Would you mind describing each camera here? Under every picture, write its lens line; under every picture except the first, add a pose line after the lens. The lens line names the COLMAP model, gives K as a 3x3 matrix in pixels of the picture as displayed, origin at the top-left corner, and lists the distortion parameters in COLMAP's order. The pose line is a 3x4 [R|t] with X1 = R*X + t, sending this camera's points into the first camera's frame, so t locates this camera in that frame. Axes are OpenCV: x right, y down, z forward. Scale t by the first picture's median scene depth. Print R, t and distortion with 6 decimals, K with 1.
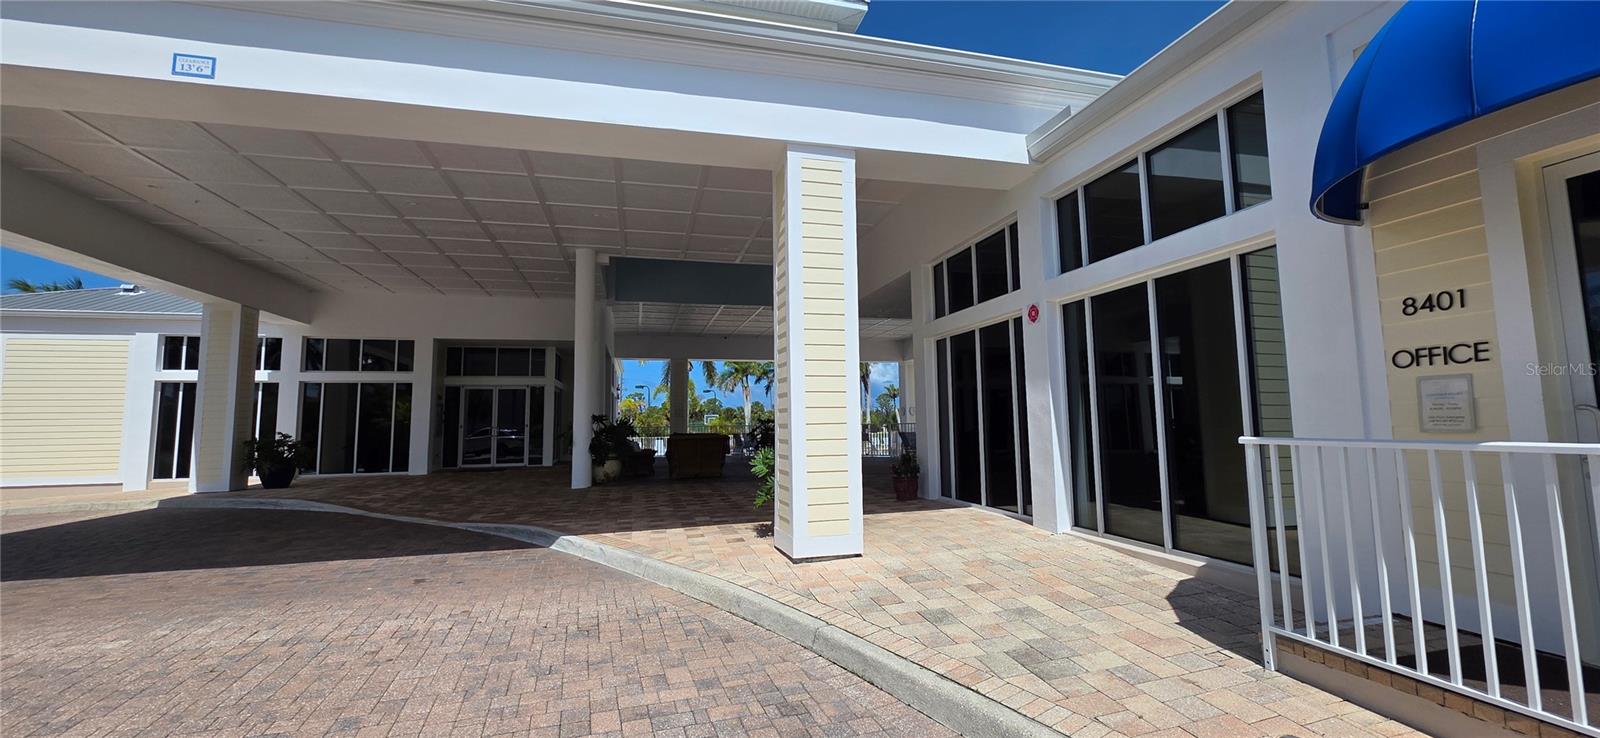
lens RADIAL K [[633.4, 0, 803.9], [0, 633.4, 364.9], [0, 0, 1]] dist [-0.002244, -0.000101]
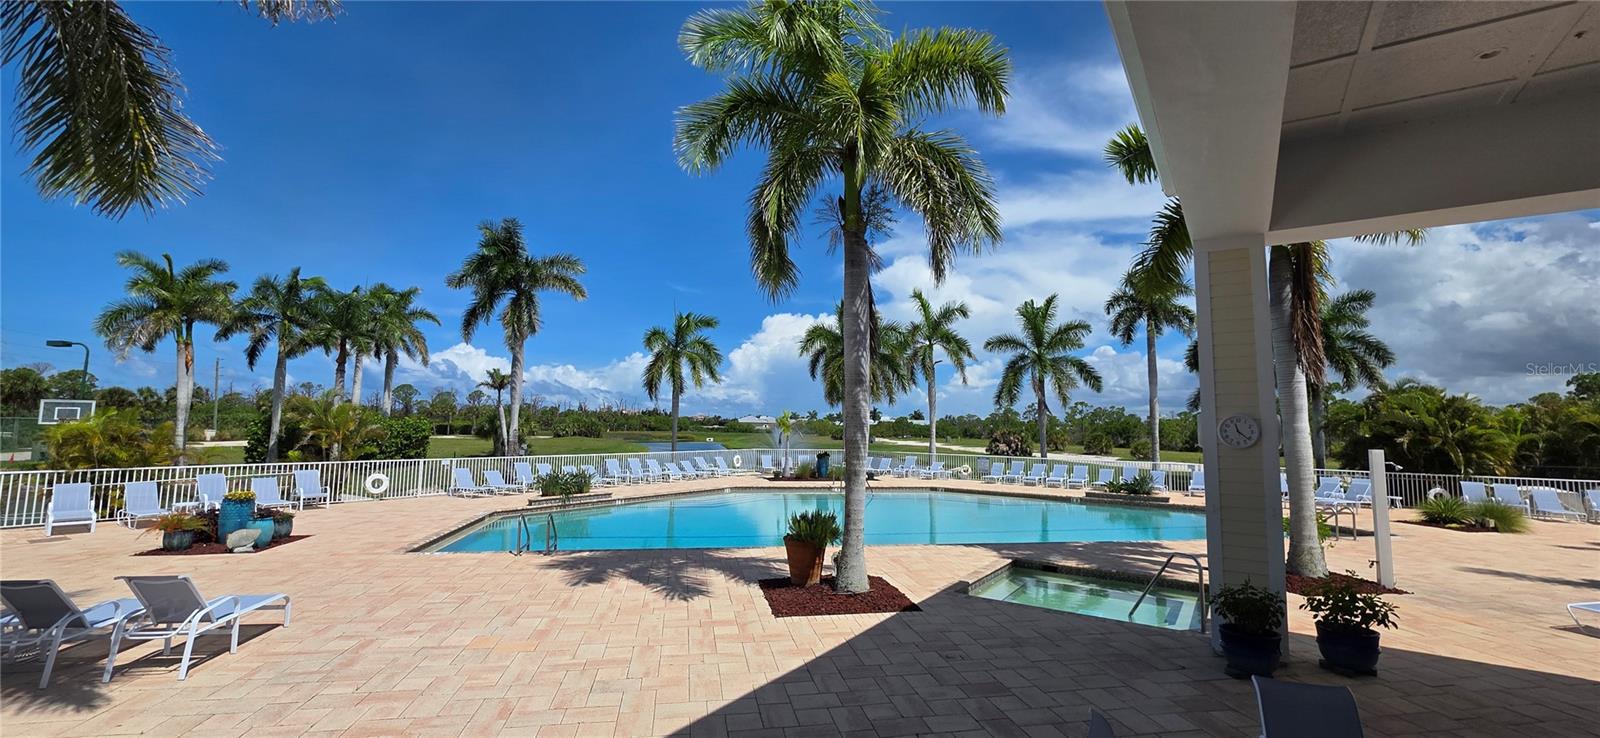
lens RADIAL K [[633.4, 0, 803.9], [0, 633.4, 364.9], [0, 0, 1]] dist [-0.002244, -0.000101]
pose [[0.753088, 0.092819, 0.651340, -0.052197], [-0.089667, 0.995241, -0.038152, 0.027752], [-0.651781, -0.029672, 0.757826, 0.352223]]
